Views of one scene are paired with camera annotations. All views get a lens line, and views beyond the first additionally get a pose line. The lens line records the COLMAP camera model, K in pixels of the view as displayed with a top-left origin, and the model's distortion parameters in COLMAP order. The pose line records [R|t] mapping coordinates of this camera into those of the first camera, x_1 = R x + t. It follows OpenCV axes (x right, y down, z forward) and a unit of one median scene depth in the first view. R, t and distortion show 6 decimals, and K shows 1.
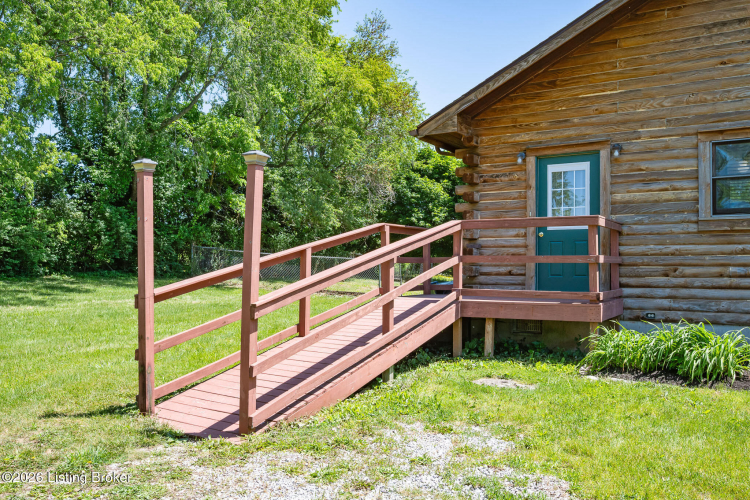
lens RADIAL K [[638.3, 0, 375.0], [0, 638.3, 250.0], [0, 0, 1]] dist [-0.007052, -0.003864]
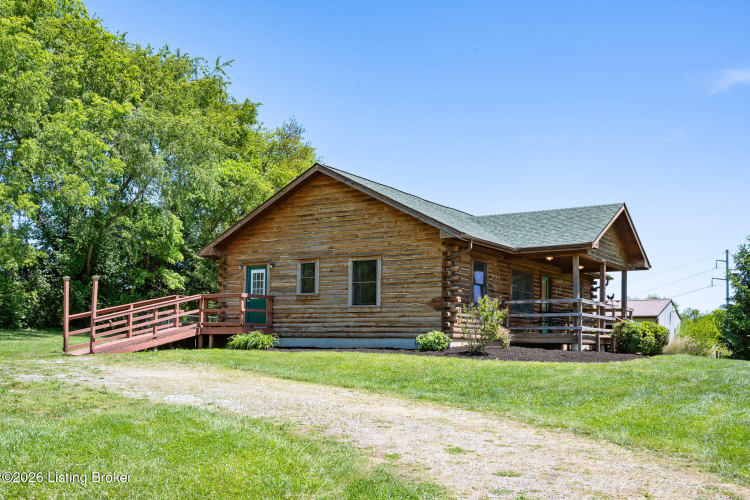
lens RADIAL K [[776.2, 0, 374.7], [0, 776.2, 314.1], [0, 0, 1]] dist [0.002672, 0.018800]
pose [[0.999296, 0.009852, -0.036207, 0.807139], [-0.010348, 0.999855, -0.013530, 0.055953], [0.036069, 0.013896, 0.999253, -1.733142]]
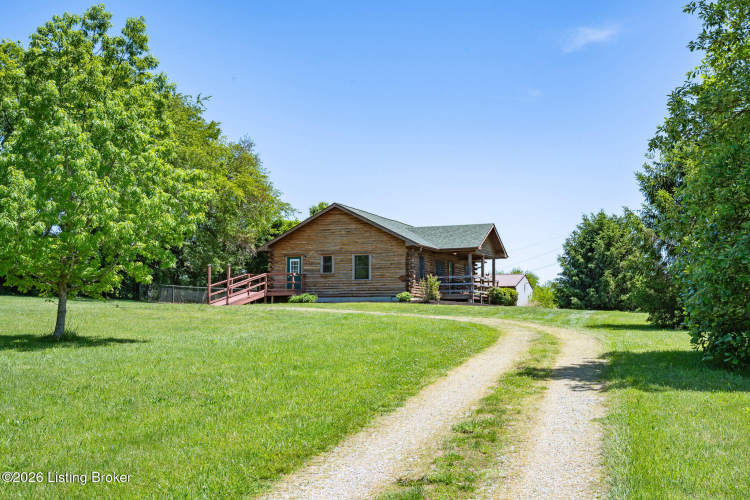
lens RADIAL K [[911.6, 0, 375.0], [0, 911.6, 250.0], [0, 0, 1]] dist [-0.006729, -0.001342]
pose [[0.988865, 0.011296, 0.148389, -0.050275], [-0.002782, 0.998344, -0.057459, 0.133231], [-0.148793, 0.056407, 0.987258, -4.675584]]
